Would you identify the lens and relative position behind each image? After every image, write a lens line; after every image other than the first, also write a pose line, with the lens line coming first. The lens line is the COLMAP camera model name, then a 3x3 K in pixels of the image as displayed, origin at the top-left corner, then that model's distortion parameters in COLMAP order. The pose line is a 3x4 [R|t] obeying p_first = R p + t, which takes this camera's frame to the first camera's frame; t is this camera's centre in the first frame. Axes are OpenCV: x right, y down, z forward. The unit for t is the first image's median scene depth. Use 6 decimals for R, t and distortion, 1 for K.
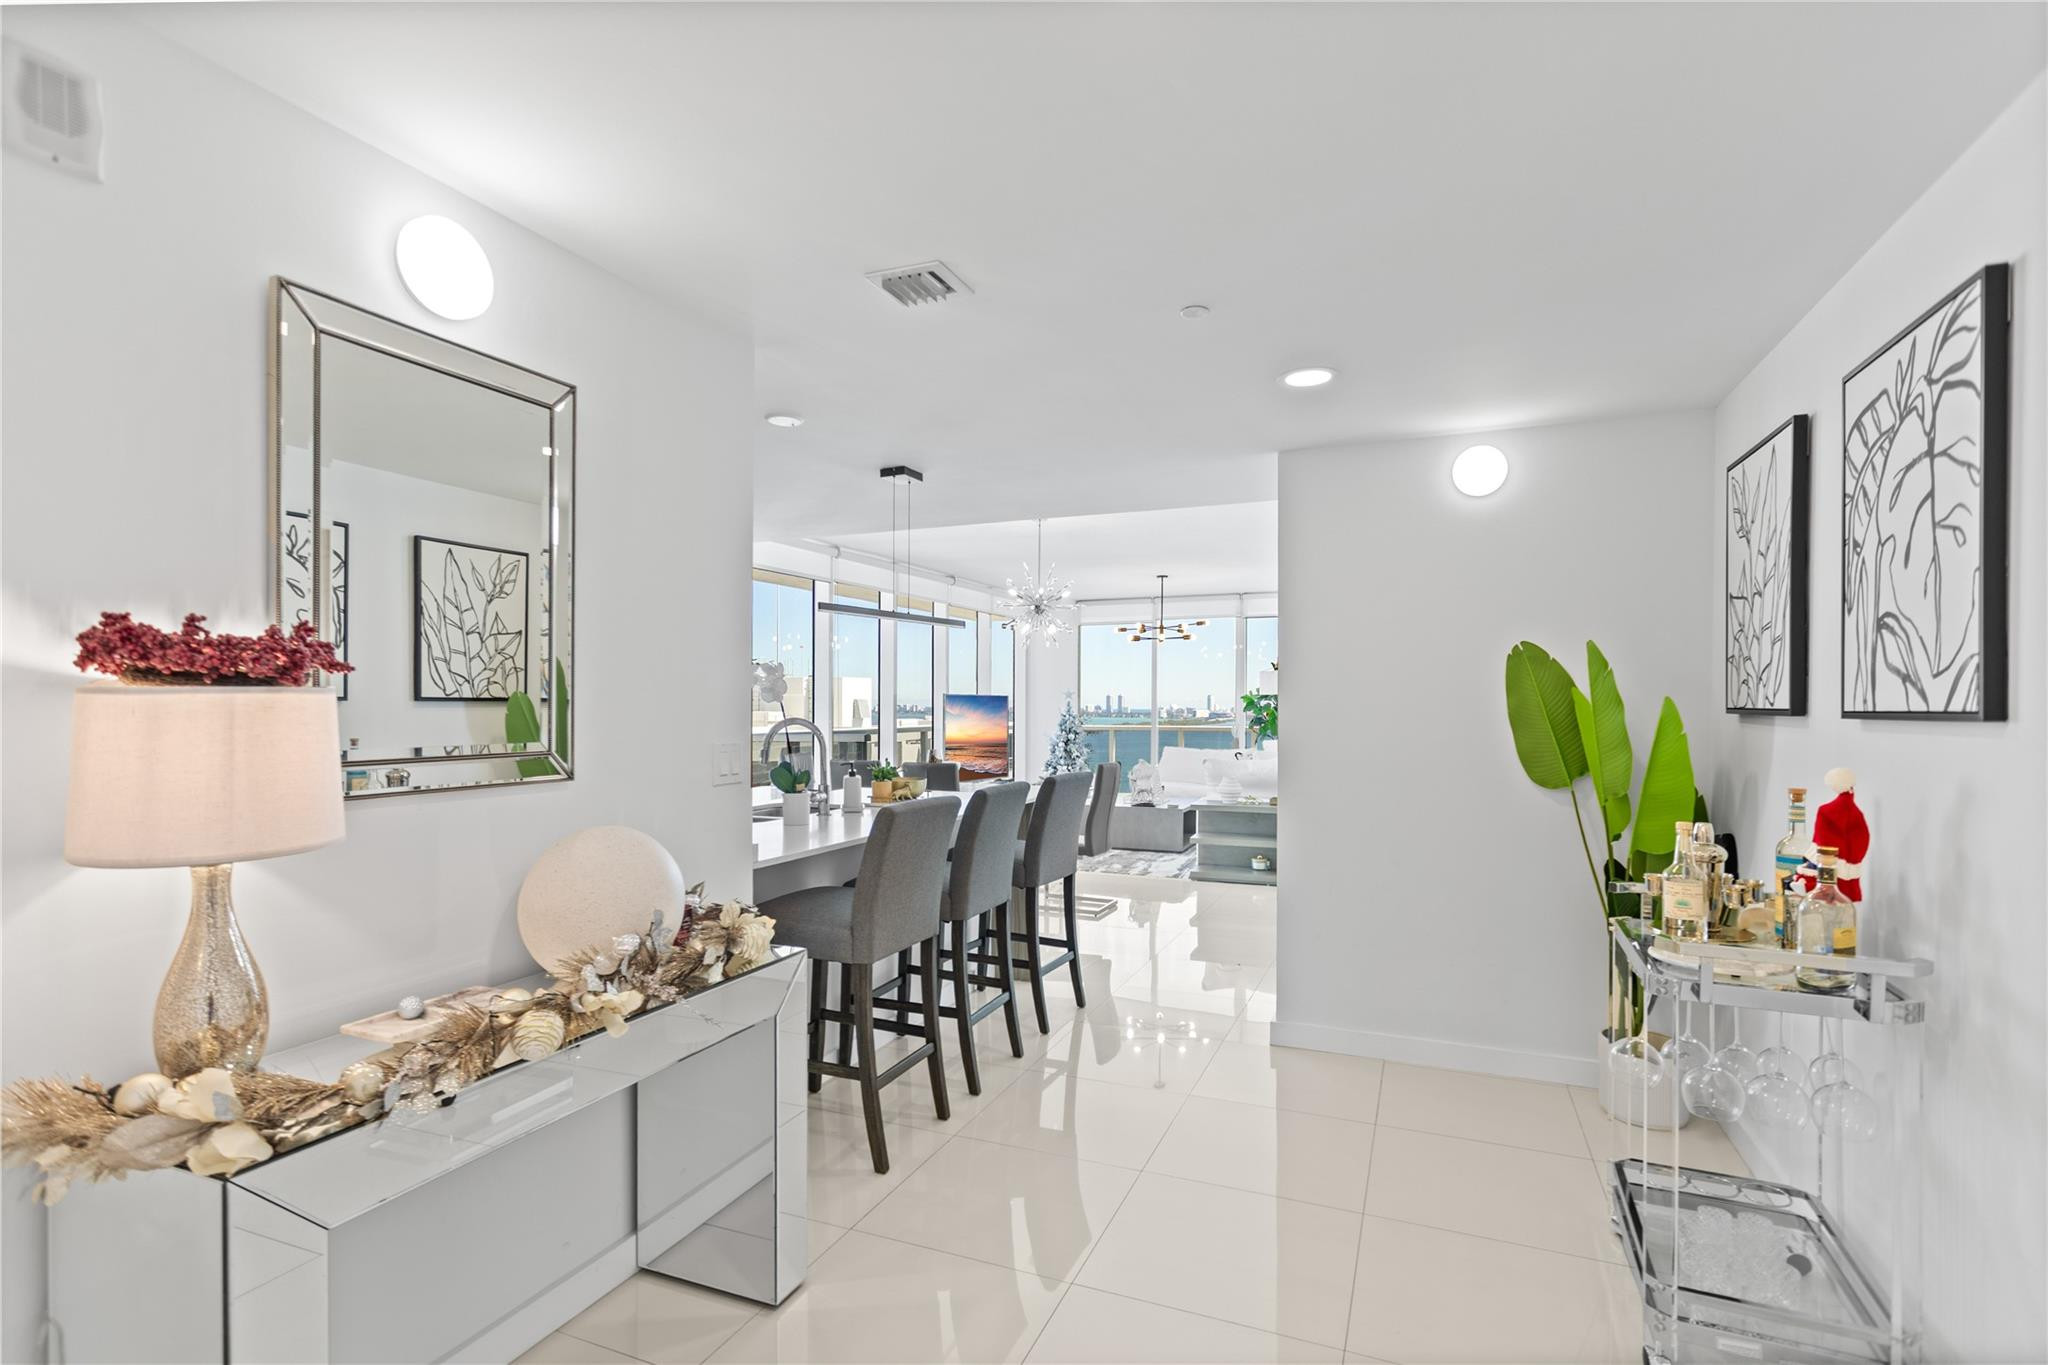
lens RADIAL K [[1014.0, 0, 1040.9], [0, 1014.0, 721.6], [0, 0, 1]] dist [0.002753, 0.001695]
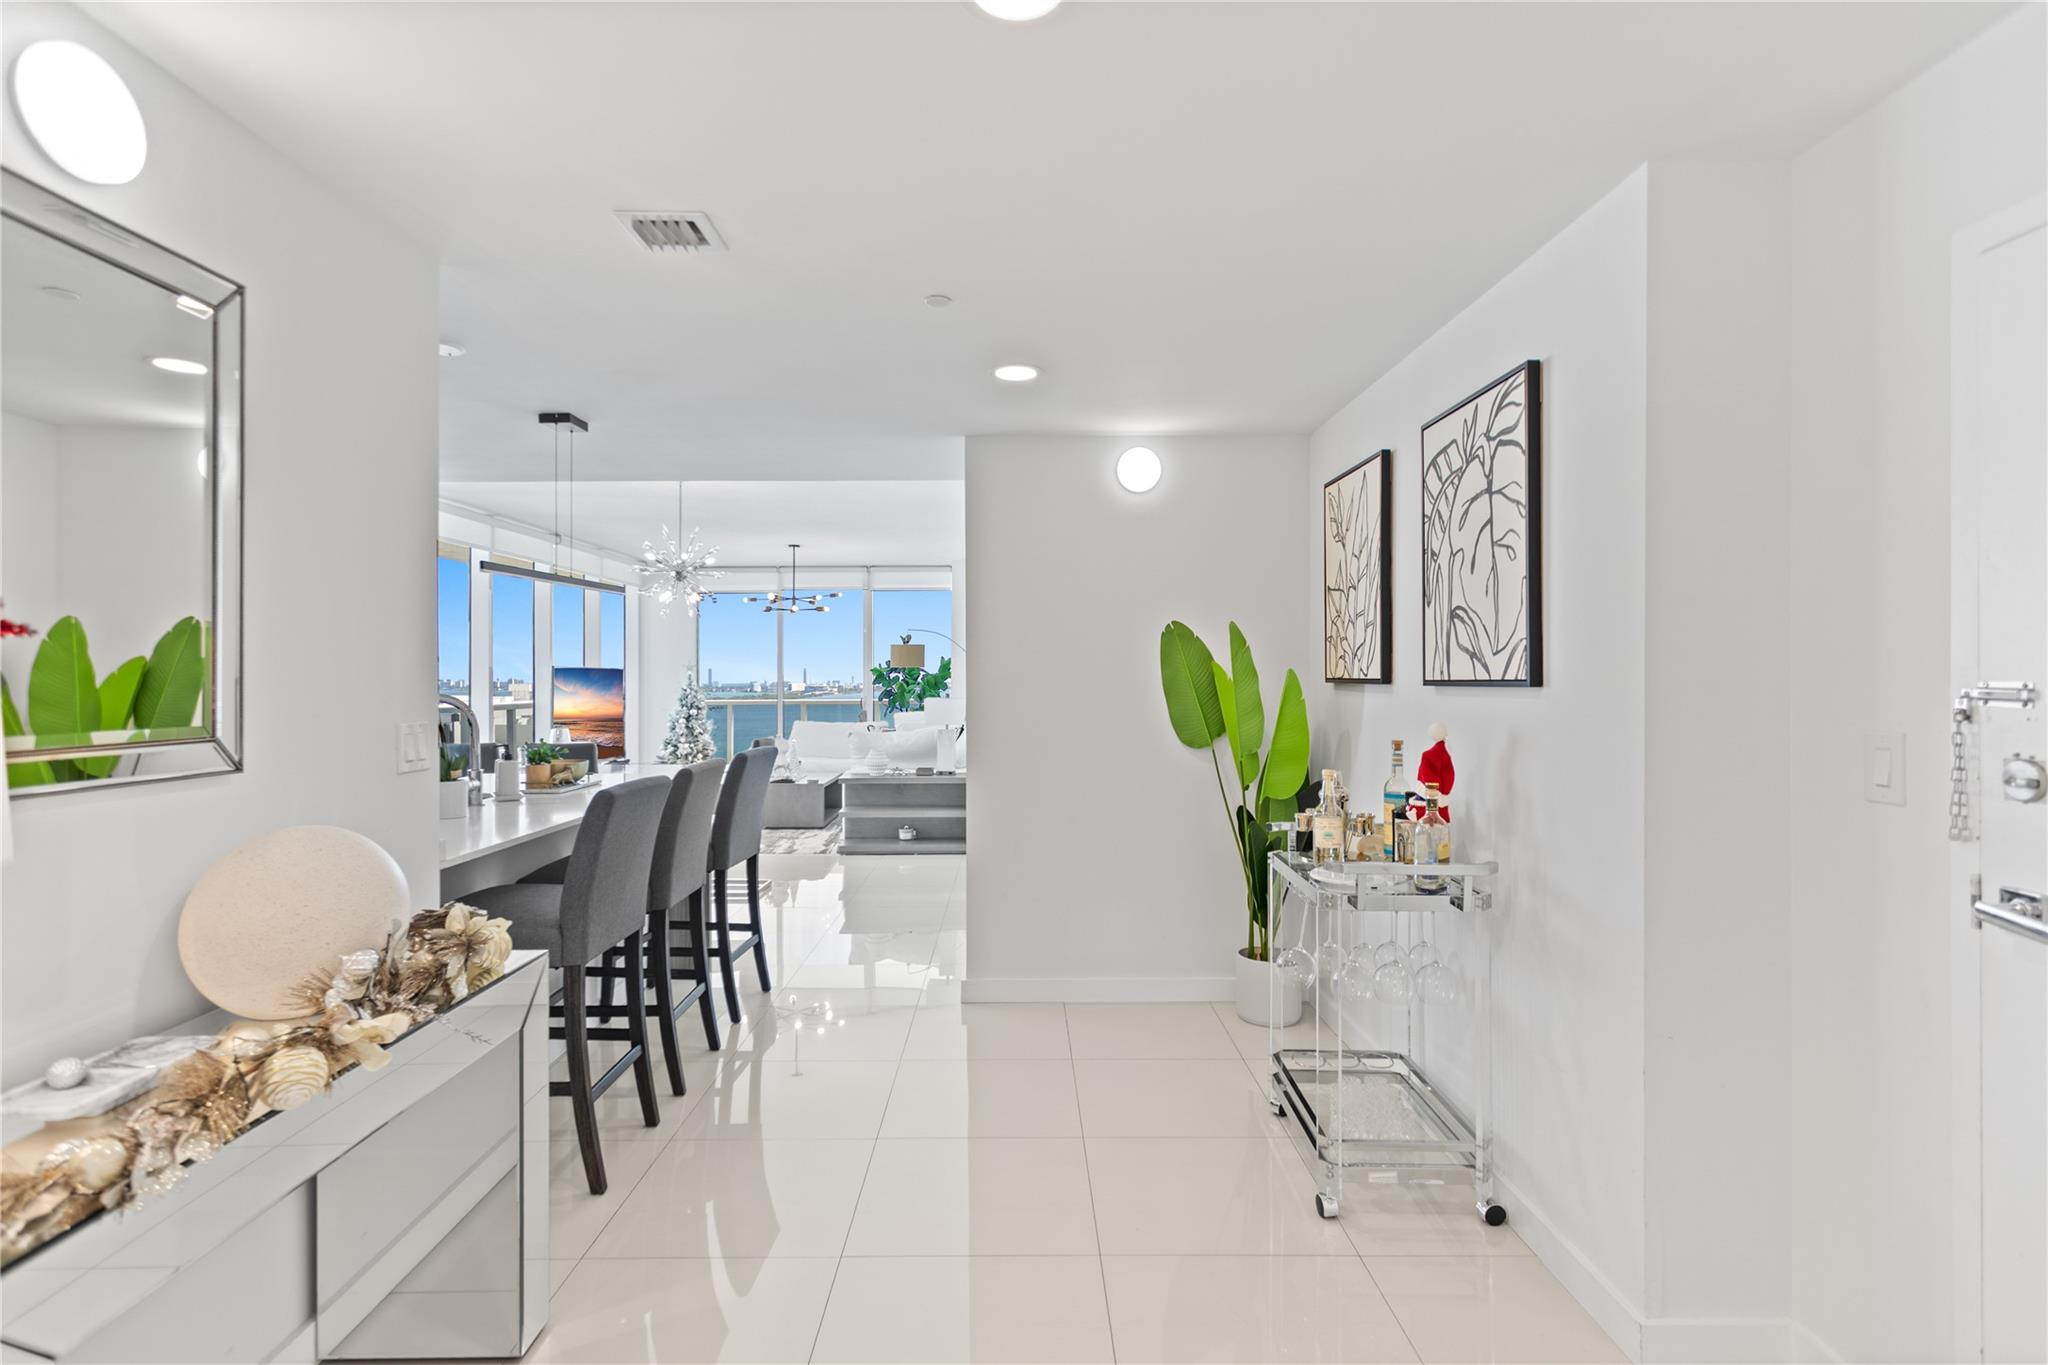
lens RADIAL K [[1051.3, 0, 1023.0], [0, 1051.3, 689.8], [0, 0, 1]] dist [0.000427, -0.000077]
pose [[0.910777, -0.007892, 0.412823, -0.208380], [0.010247, 0.999941, -0.003490, 0.001363], [-0.412771, 0.007408, 0.910805, -0.017807]]
